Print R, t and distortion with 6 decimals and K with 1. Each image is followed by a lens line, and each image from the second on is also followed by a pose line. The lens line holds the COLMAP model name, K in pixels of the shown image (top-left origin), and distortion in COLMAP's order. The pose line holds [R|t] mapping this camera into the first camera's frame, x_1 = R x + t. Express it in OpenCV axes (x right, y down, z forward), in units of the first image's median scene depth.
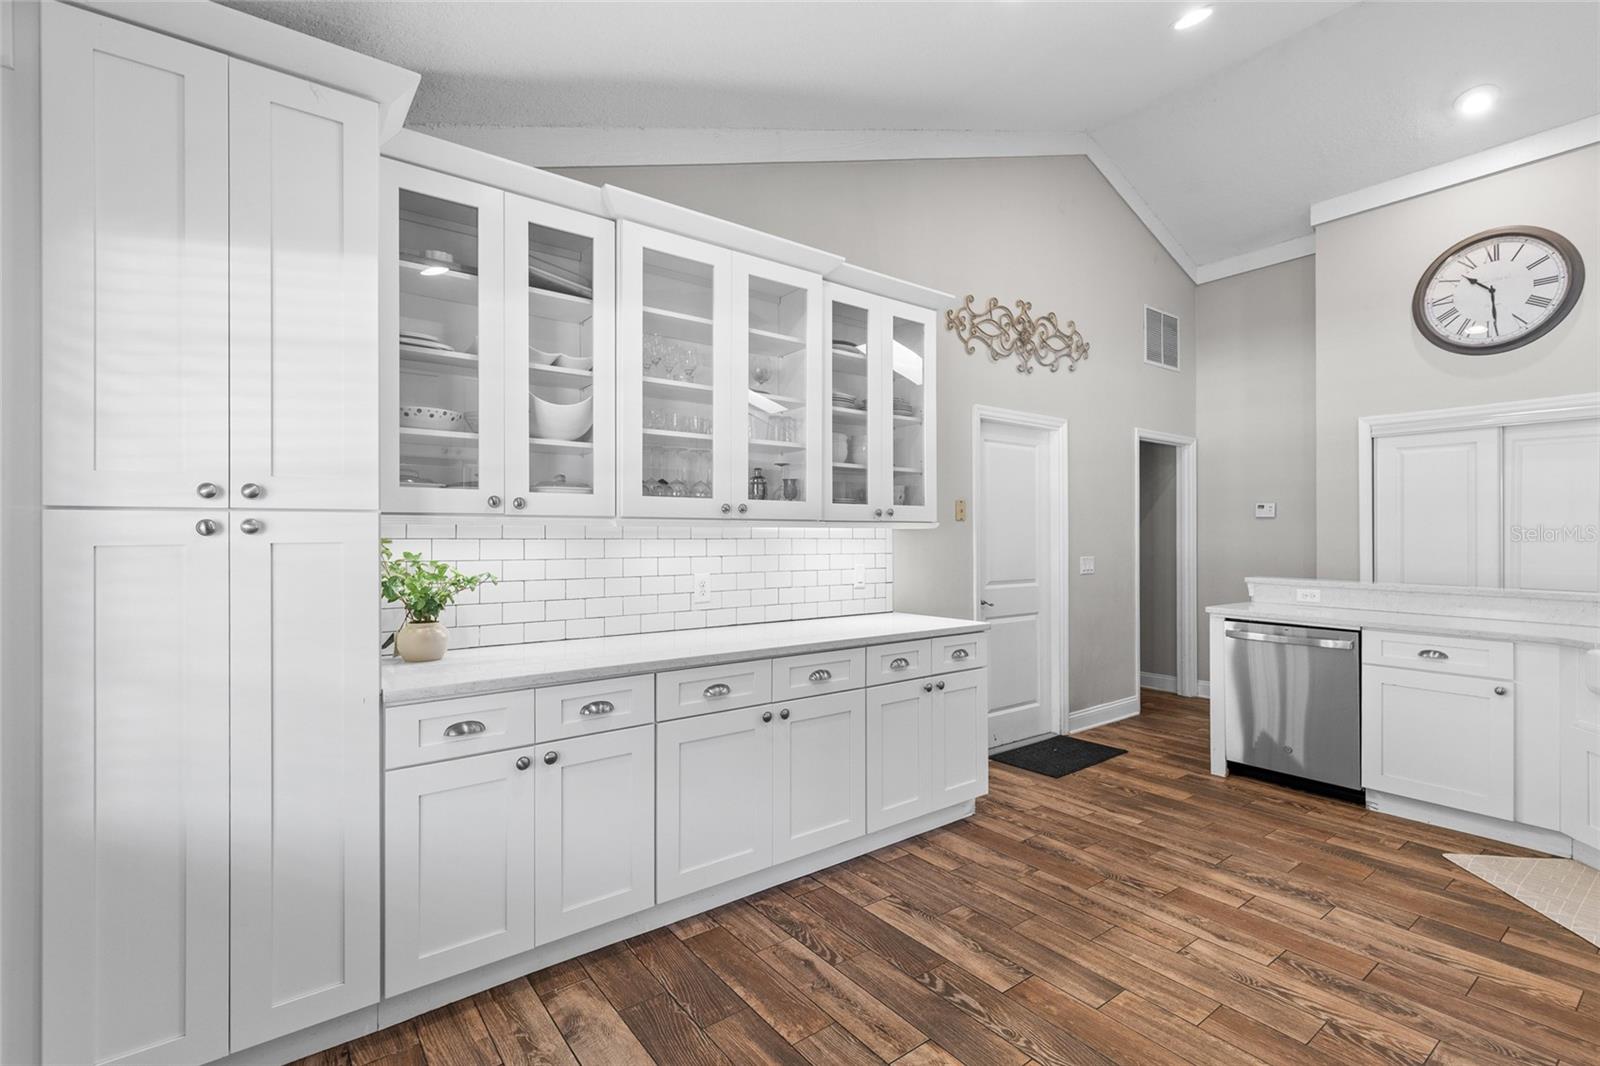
lens RADIAL K [[729.8, 0, 793.1], [0, 729.8, 527.0], [0, 0, 1]] dist [0.008269, -0.001858]
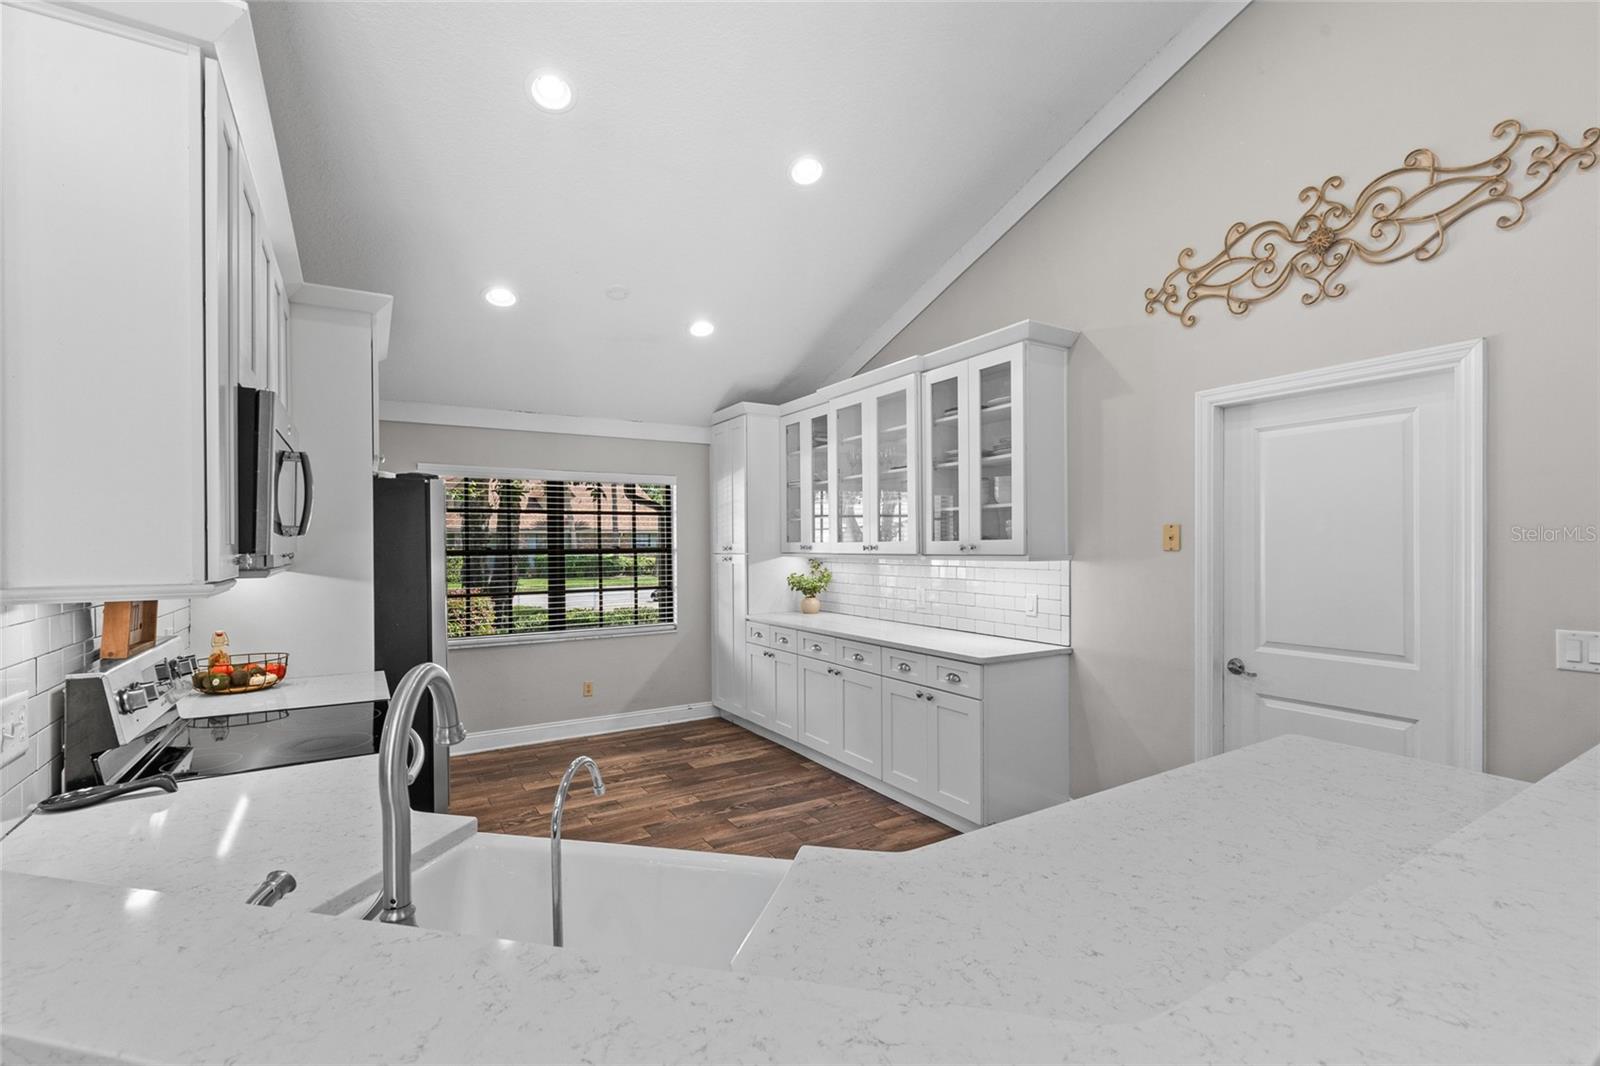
lens RADIAL K [[729.8, 0, 822.7], [0, 729.8, 540.4], [0, 0, 1]] dist [0.008269, -0.001858]
pose [[-0.093514, -0.004651, -0.995607, 1.283065], [0.018784, 0.999803, -0.006435, -0.027555], [0.995441, -0.019303, -0.093408, 0.874591]]
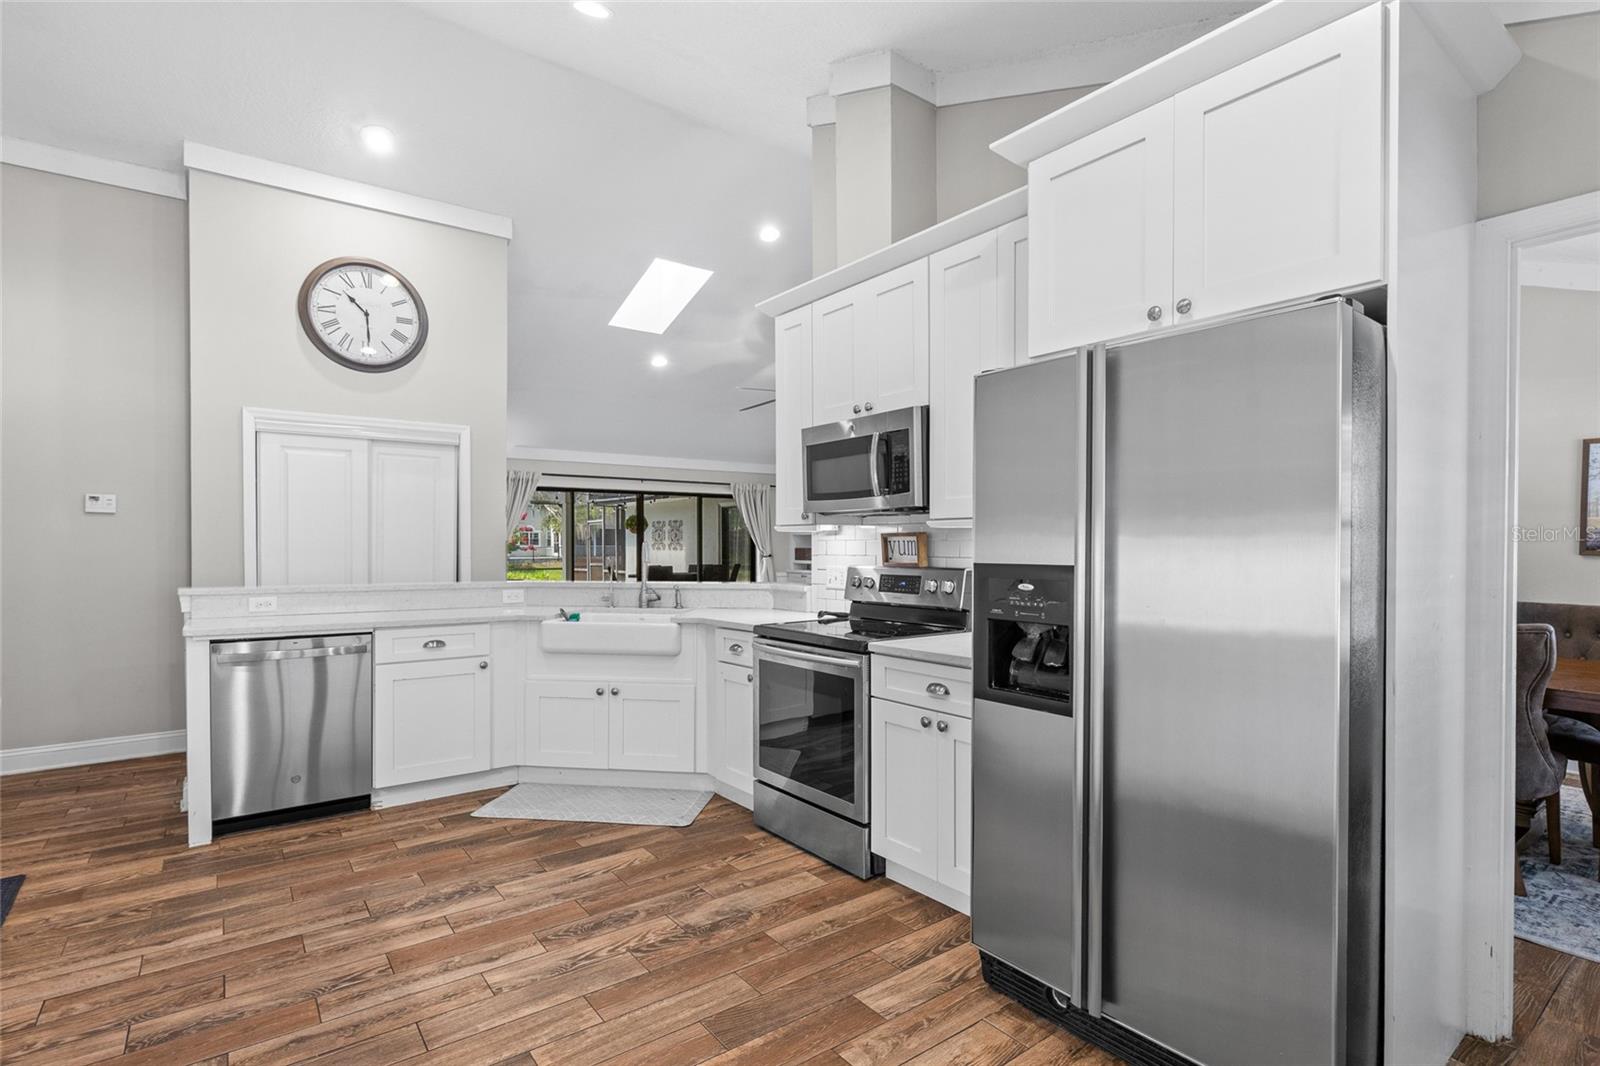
lens RADIAL K [[787.3, 0, 826.7], [0, 787.3, 543.1], [0, 0, 1]] dist [0.009107, -0.001046]
pose [[-0.012429, -0.002713, 0.999919, -0.315117], [-0.013980, 0.999899, 0.002539, 0.010413], [-0.999825, -0.013947, -0.012465, 0.422669]]
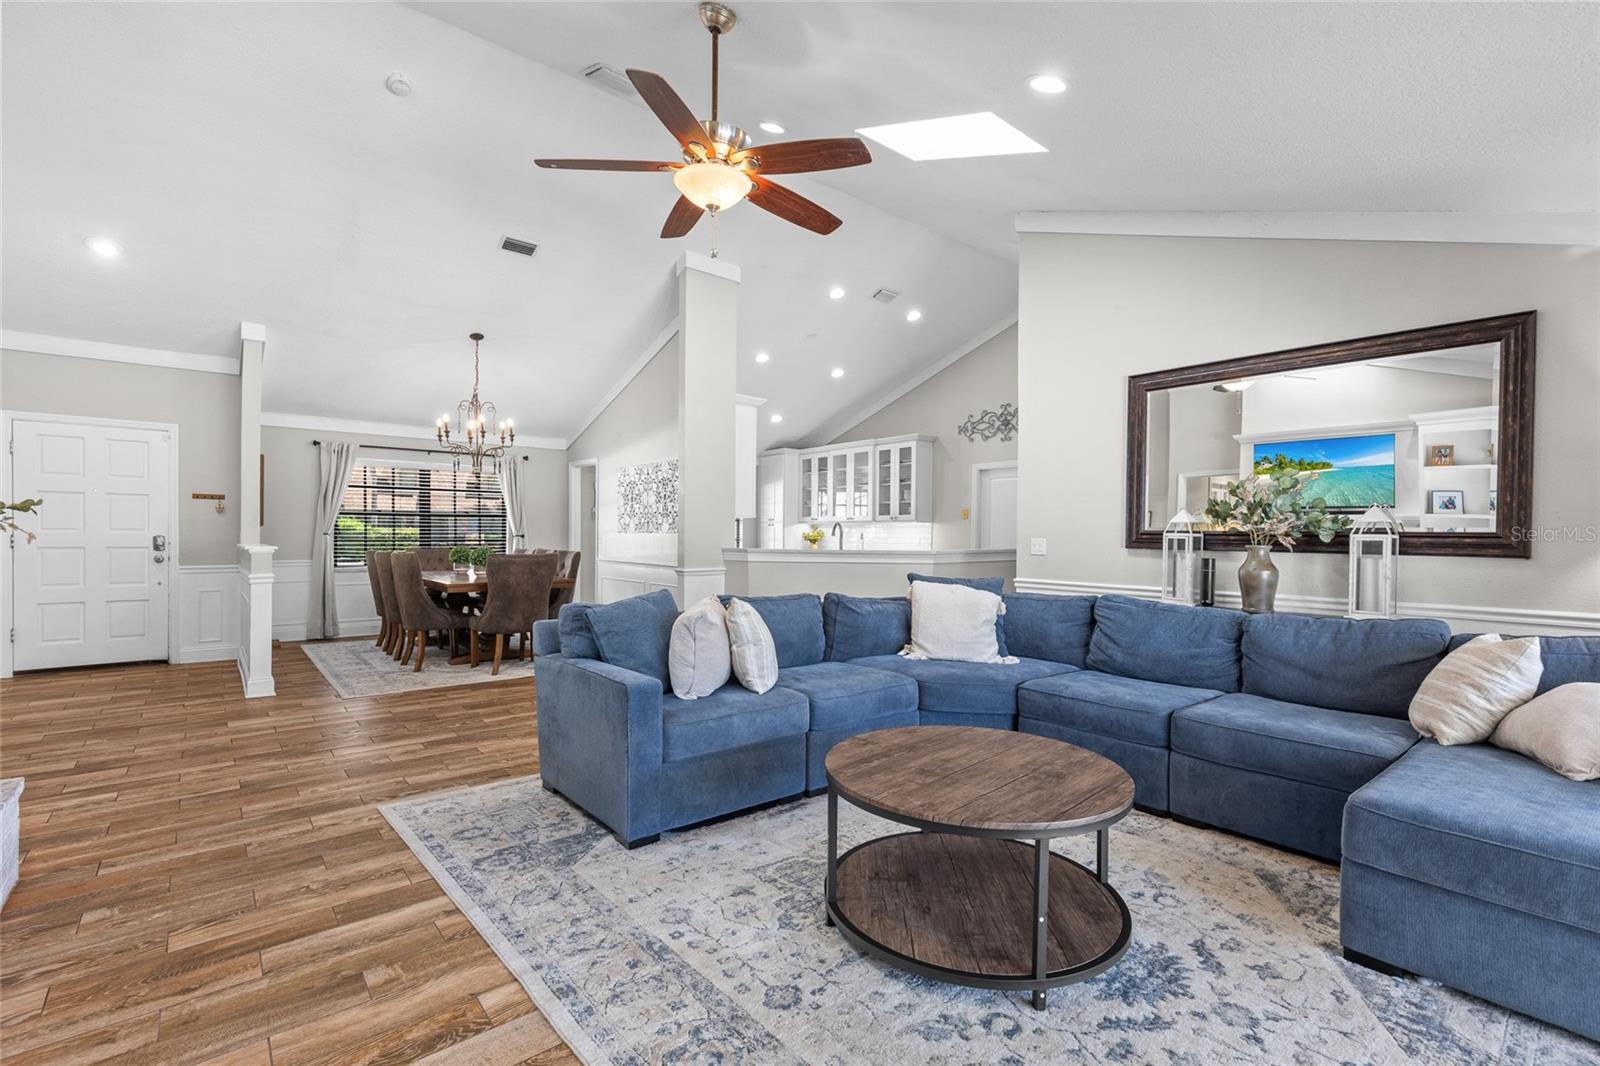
lens RADIAL K [[729.8, 0, 816.6], [0, 729.8, 539.6], [0, 0, 1]] dist [0.008269, -0.001858]
pose [[0.042187, 0.003819, -0.999102, 3.021257], [0.003722, 0.999985, 0.003979, 0.056276], [0.999103, -0.003887, 0.042172, 0.562737]]
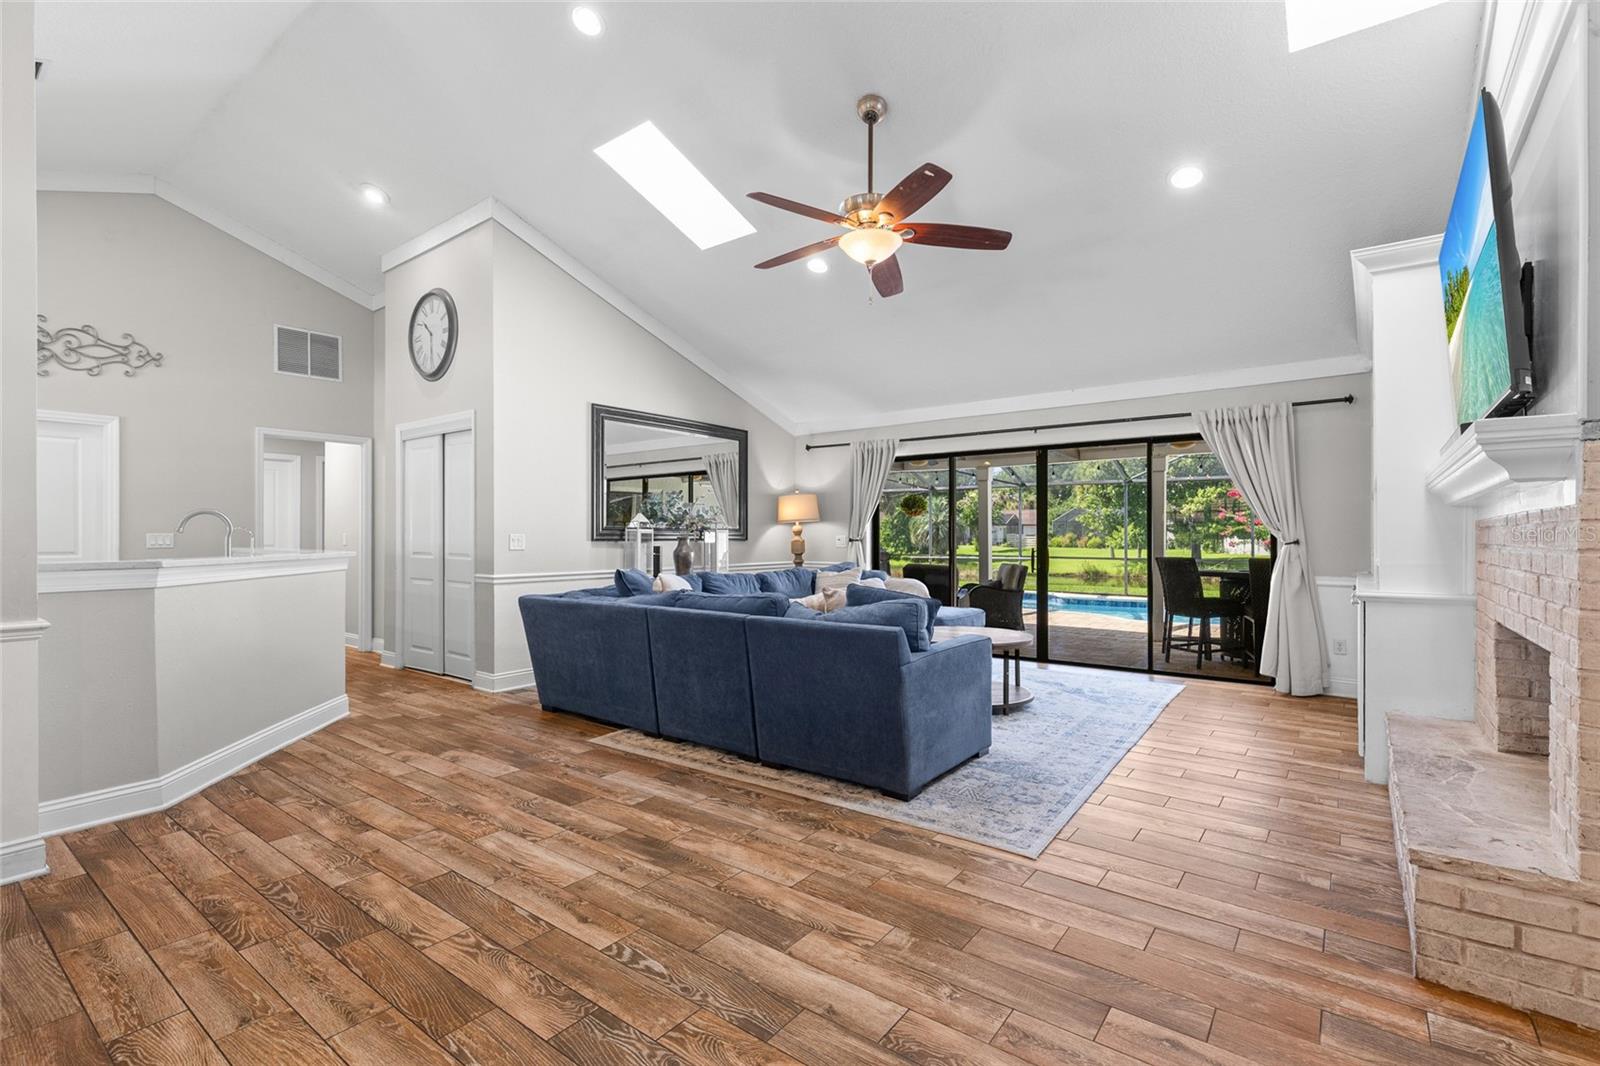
lens RADIAL K [[729.8, 0, 798.7], [0, 729.8, 546.4], [0, 0, 1]] dist [0.008269, -0.001858]
pose [[0.966029, -0.006854, 0.258341, 1.623984], [-0.000883, 0.999555, 0.029819, 0.039118], [-0.258430, -0.029034, 0.965593, -0.640673]]
